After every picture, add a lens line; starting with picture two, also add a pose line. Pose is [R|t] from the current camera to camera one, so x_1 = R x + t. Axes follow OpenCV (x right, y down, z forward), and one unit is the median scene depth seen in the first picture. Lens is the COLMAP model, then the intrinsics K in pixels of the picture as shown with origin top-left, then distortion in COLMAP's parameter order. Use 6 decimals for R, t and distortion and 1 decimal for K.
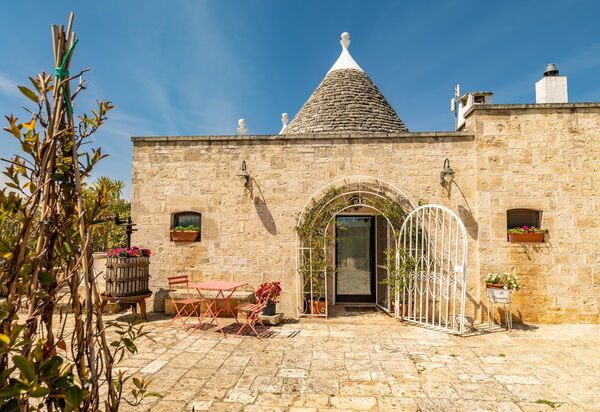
lens RADIAL K [[403.0, 0, 300.0], [0, 403.0, 206.0], [0, 0, 1]] dist [0.002027, 0.000276]
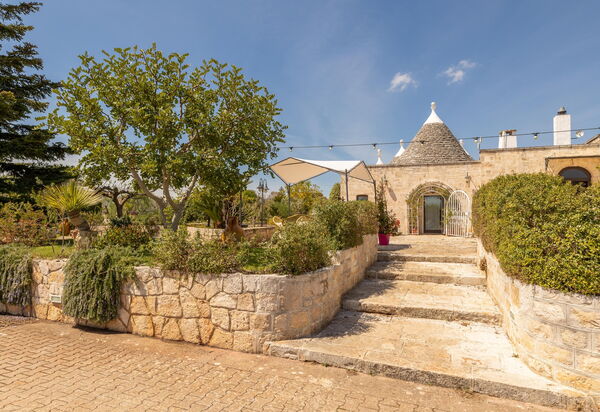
lens RADIAL K [[422.5, 0, 300.0], [0, 422.5, 206.0], [0, 0, 1]] dist [0.001083, 0.000312]
pose [[0.961731, -0.005784, -0.273935, 0.078586], [0.011265, 0.999767, 0.018440, 0.033173], [0.273764, -0.020820, 0.961572, -1.748742]]
